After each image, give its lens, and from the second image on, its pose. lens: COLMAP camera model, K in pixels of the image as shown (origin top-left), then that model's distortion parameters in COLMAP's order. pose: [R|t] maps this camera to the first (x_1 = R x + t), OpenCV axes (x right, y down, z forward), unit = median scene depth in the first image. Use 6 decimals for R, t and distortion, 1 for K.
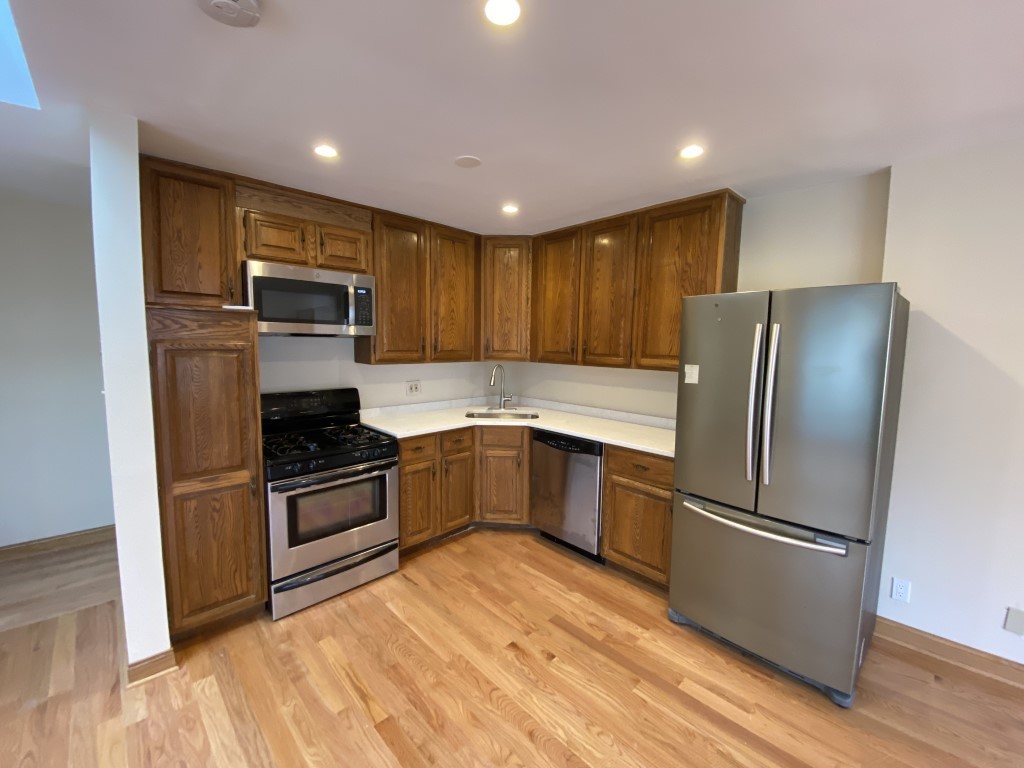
lens RADIAL K [[415.6, 0, 501.1], [0, 415.6, 384.5], [0, 0, 1]] dist [0.019918, -0.018703]
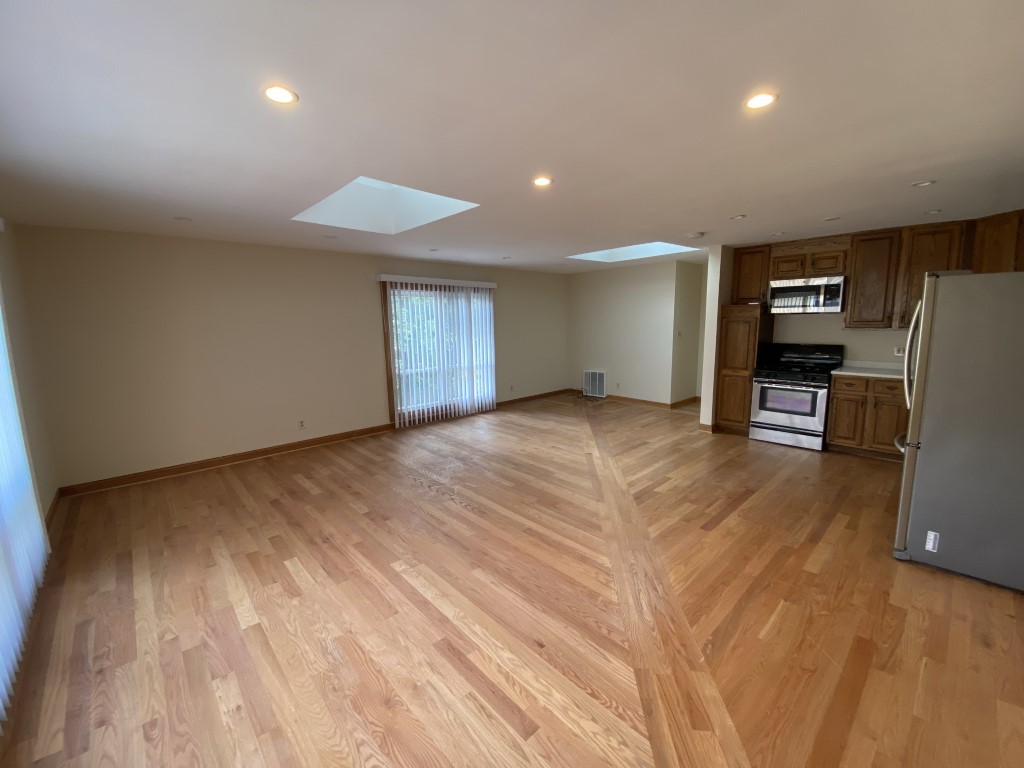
lens RADIAL K [[415.6, 0, 501.1], [0, 415.6, 384.5], [0, 0, 1]] dist [0.019918, -0.018703]
pose [[-0.031617, 0.142144, -0.989341, 1.348517], [-0.090179, 0.985393, 0.144459, 0.046065], [0.995424, 0.093785, -0.018337, -0.269139]]
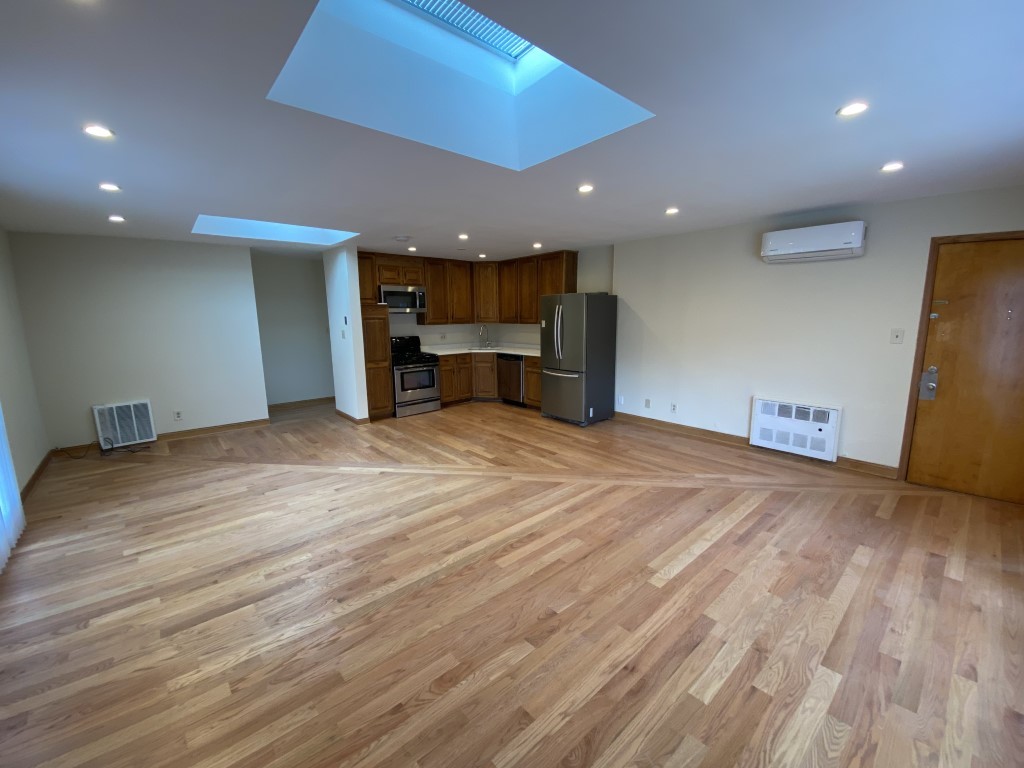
lens RADIAL K [[415.6, 0, 501.1], [0, 415.6, 384.5], [0, 0, 1]] dist [0.019918, -0.018703]
pose [[0.998478, -0.016659, -0.052574, 0.225383], [0.020165, 0.997557, 0.066877, 0.136360], [0.051332, -0.067836, 0.996375, -1.310841]]
